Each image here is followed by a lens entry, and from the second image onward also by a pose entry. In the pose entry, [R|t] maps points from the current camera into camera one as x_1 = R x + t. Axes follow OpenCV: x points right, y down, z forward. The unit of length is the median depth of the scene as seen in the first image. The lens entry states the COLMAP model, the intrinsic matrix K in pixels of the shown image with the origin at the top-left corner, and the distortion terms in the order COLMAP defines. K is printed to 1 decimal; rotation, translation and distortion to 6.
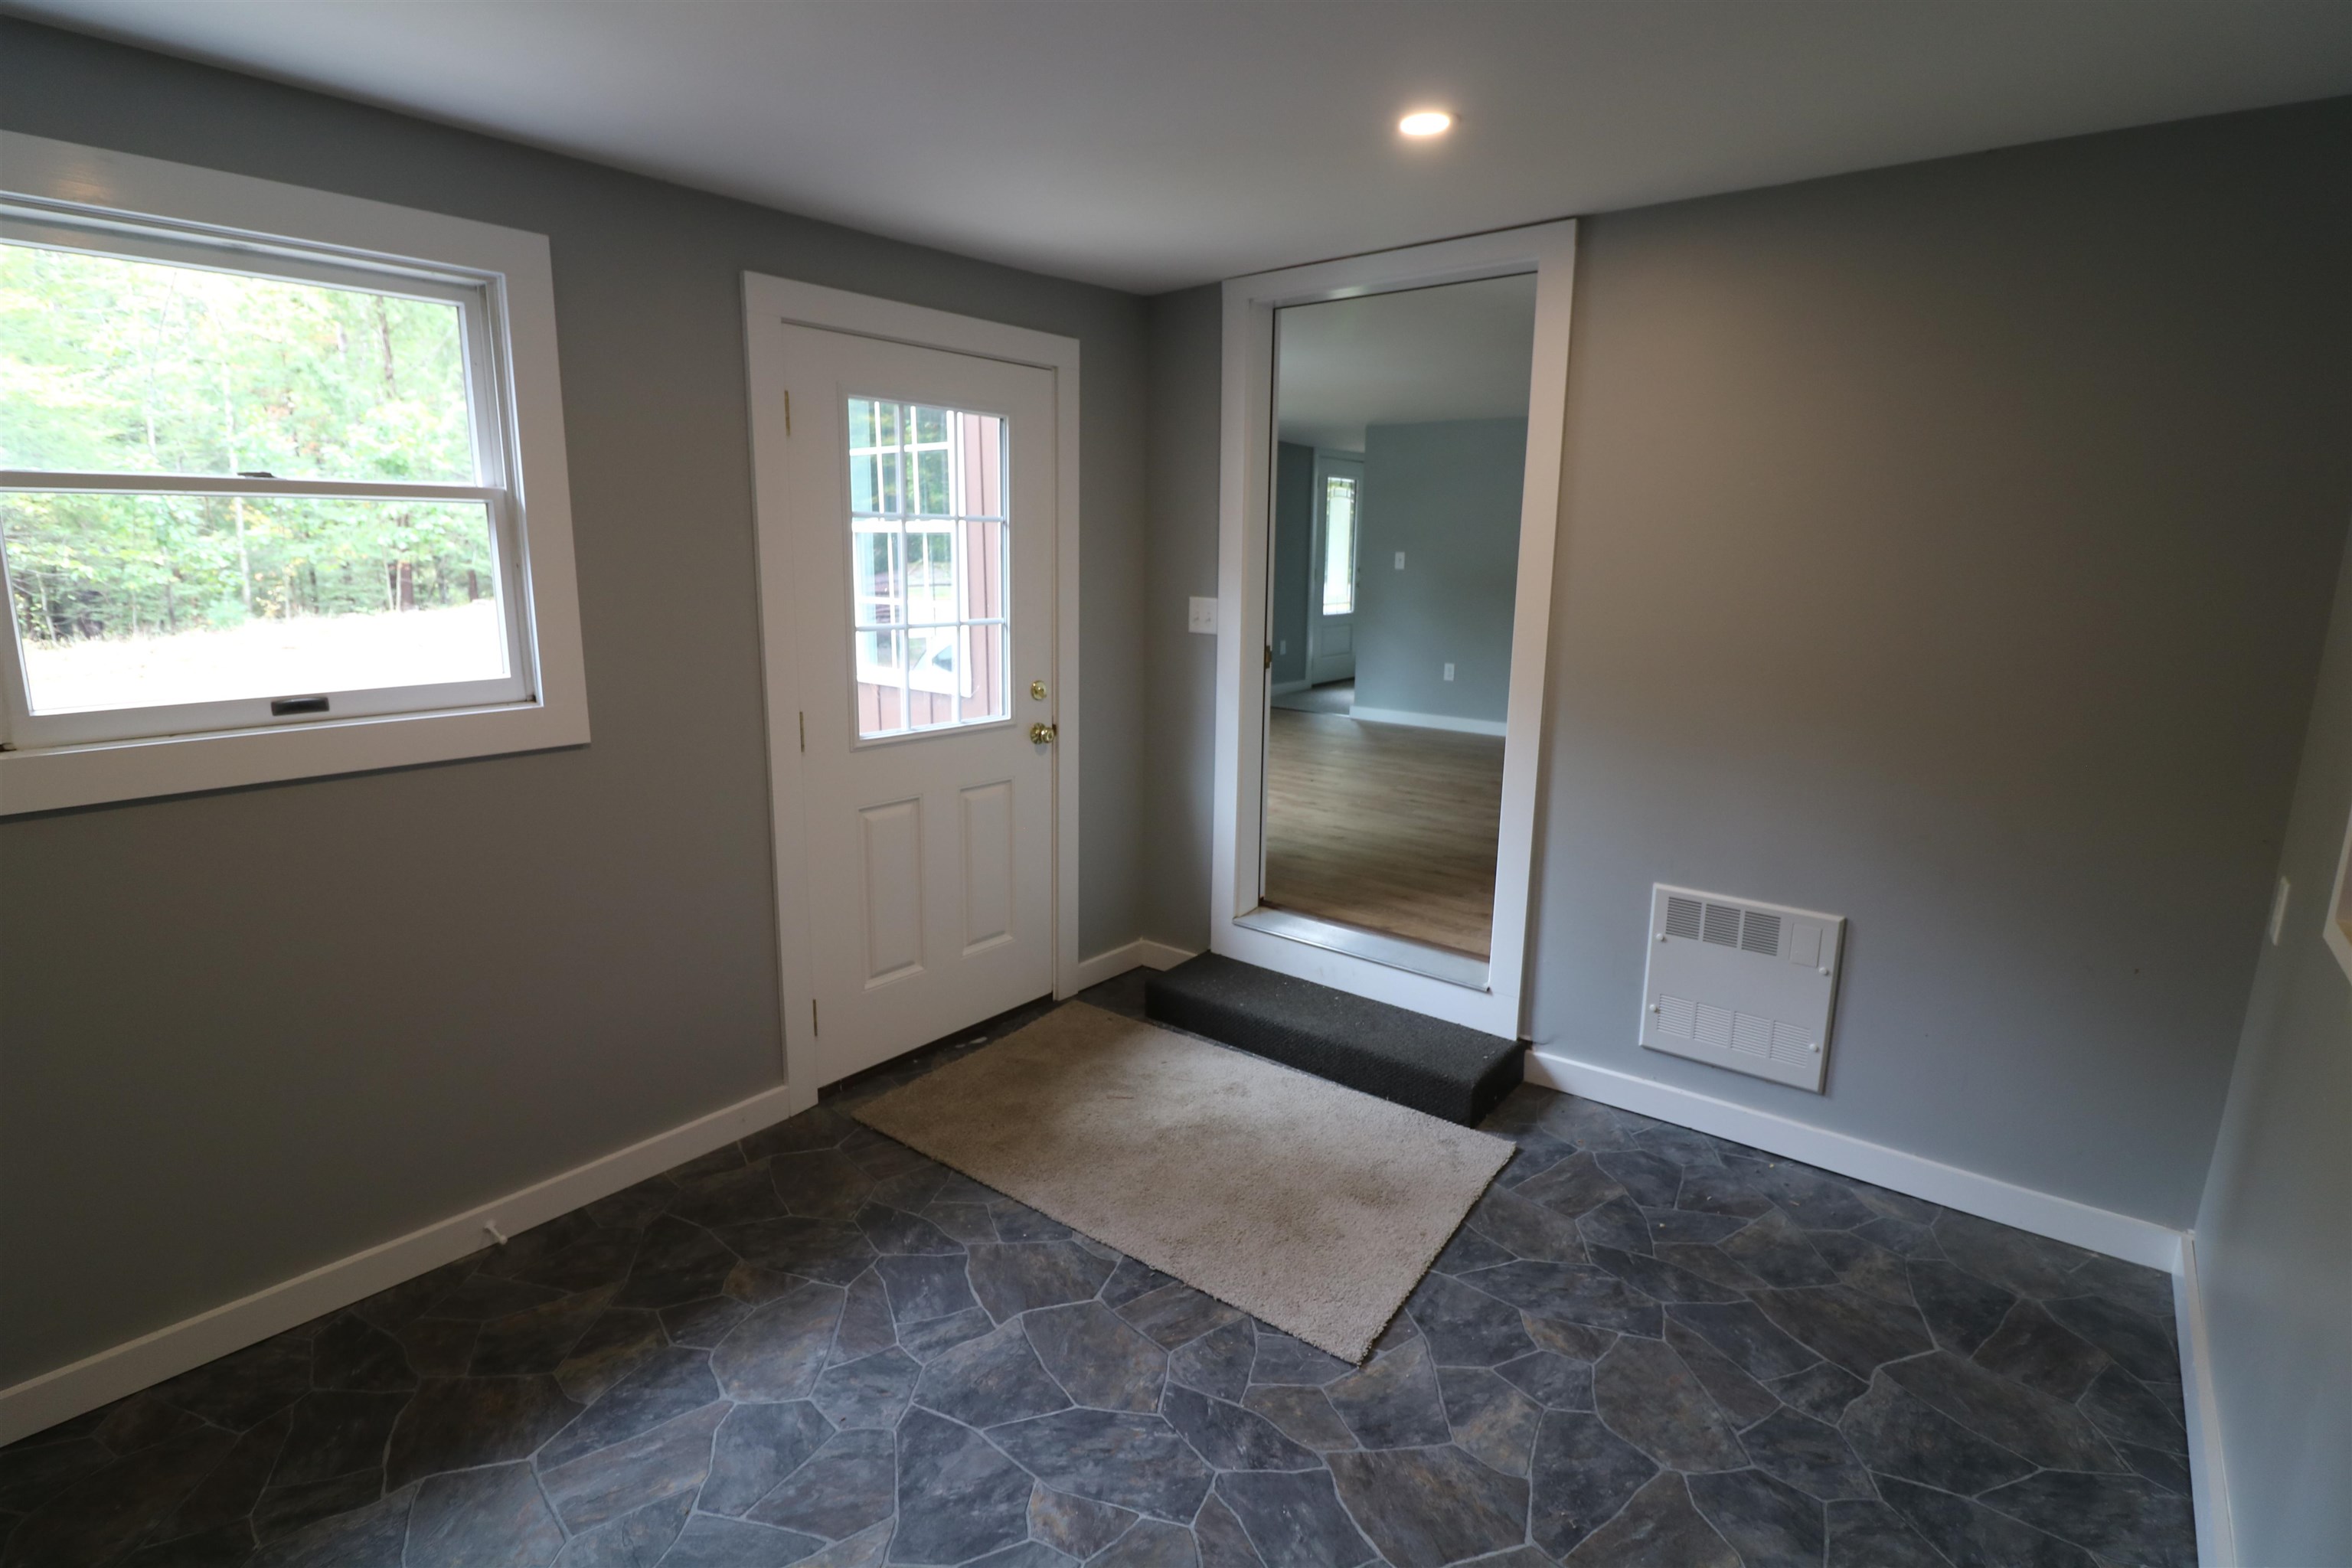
lens RADIAL K [[1090.5, 0, 1169.4], [0, 1090.5, 772.1], [0, 0, 1]] dist [-0.004407, -0.009824]
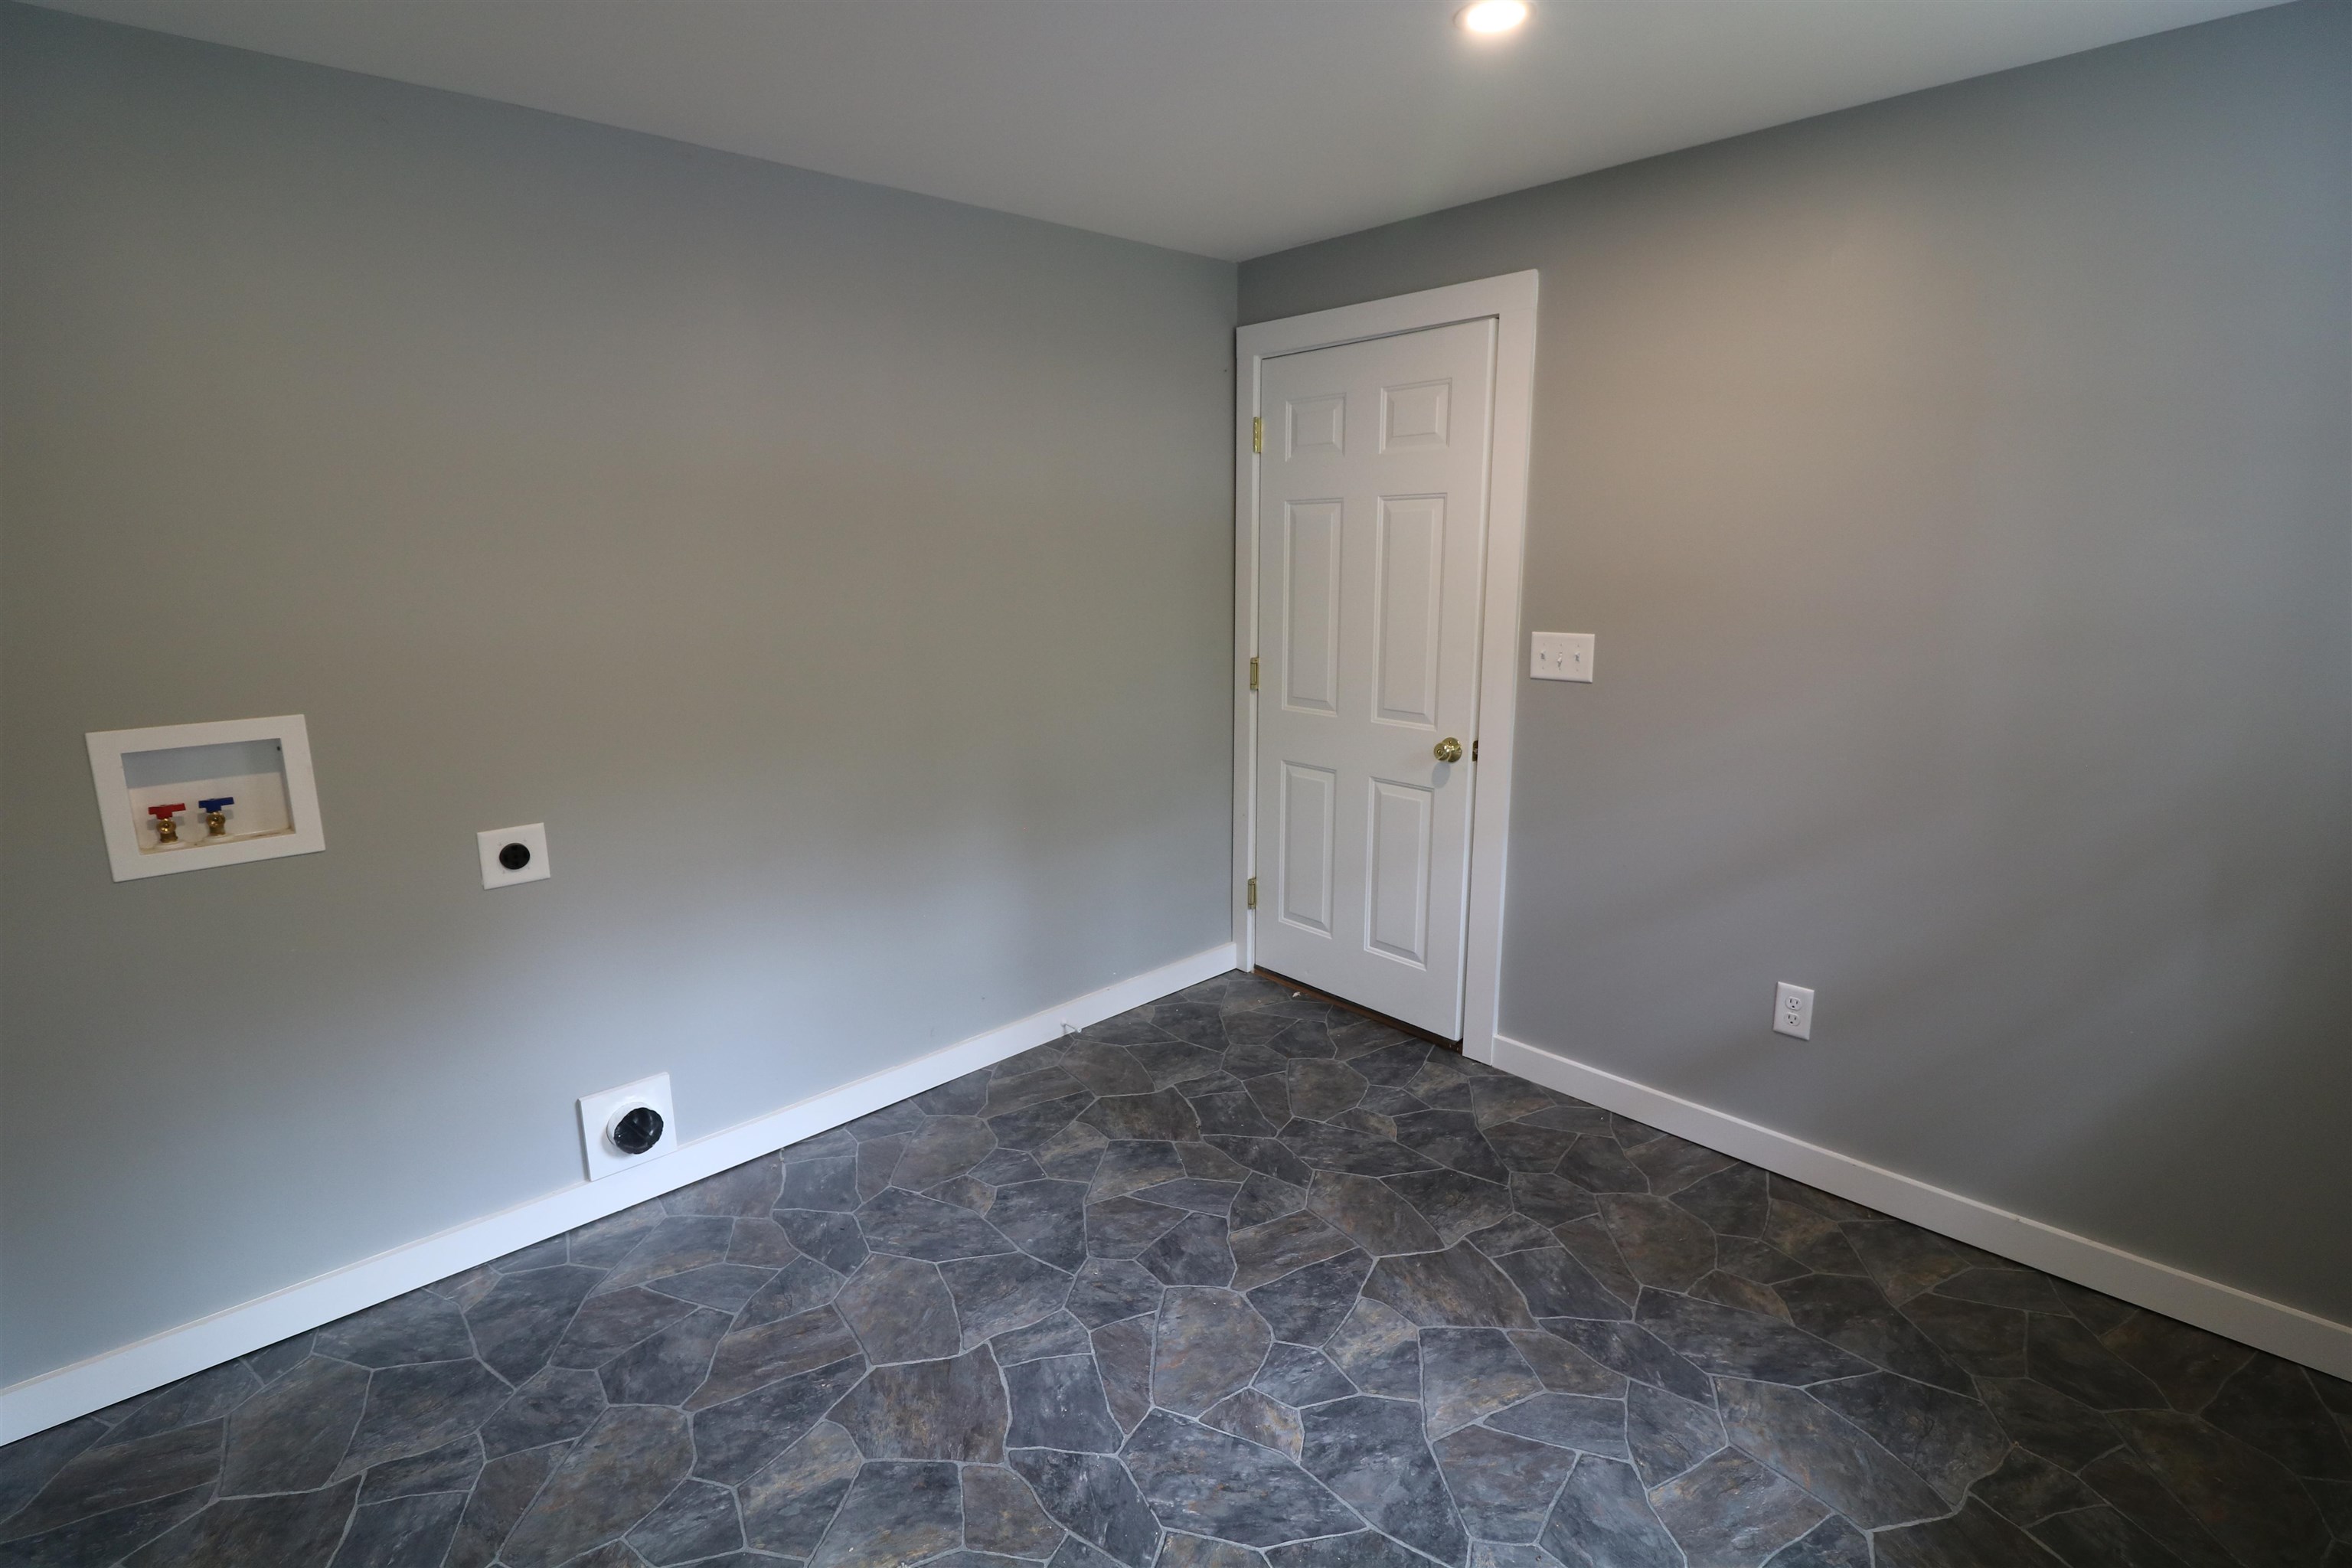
lens RADIAL K [[1090.5, 0, 1171.6], [0, 1090.5, 760.6], [0, 0, 1]] dist [-0.004407, -0.009824]
pose [[-0.991400, -0.021128, 0.129153, -0.116268], [0.030603, 0.922094, 0.385755, -0.309291], [-0.127241, 0.386390, -0.913517, 1.593529]]
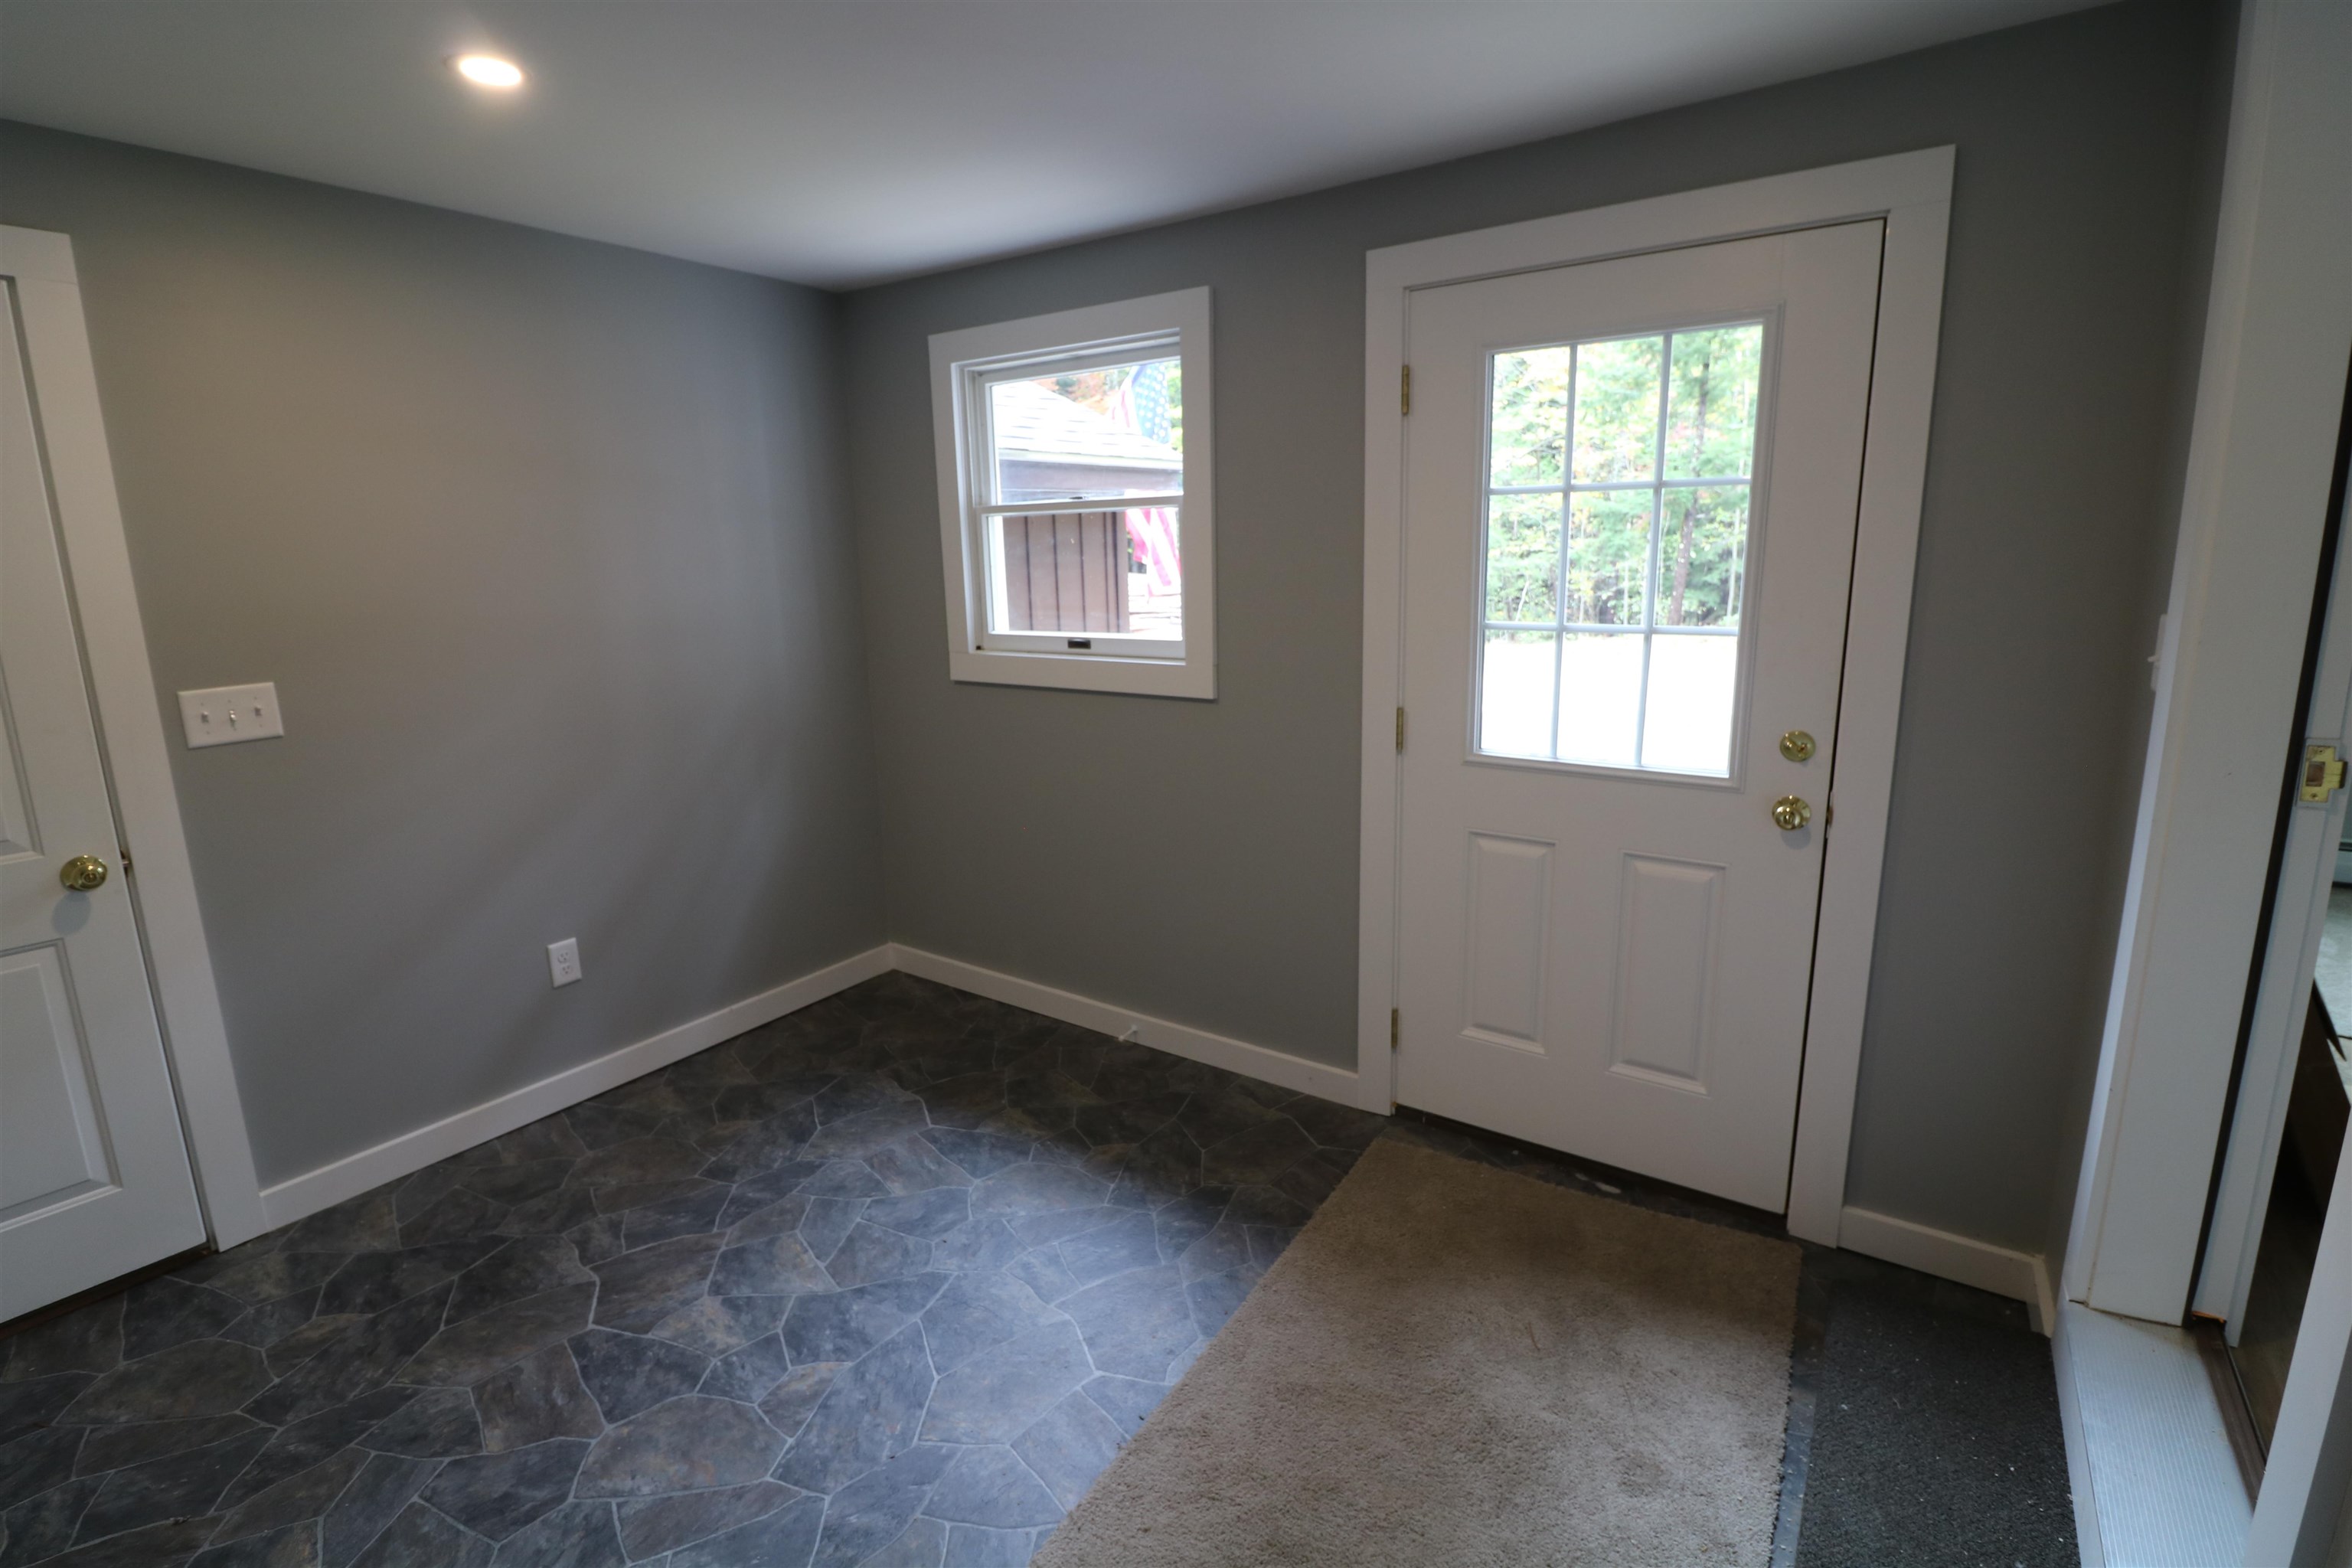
lens RADIAL K [[1090.5, 0, 1171.6], [0, 1090.5, 771.1], [0, 0, 1]] dist [-0.004407, -0.009824]
pose [[0.086348, 0.192575, -0.977476, 0.859311], [-0.176258, 0.968616, 0.175259, -0.196902], [0.980549, 0.157155, 0.117581, 1.043674]]
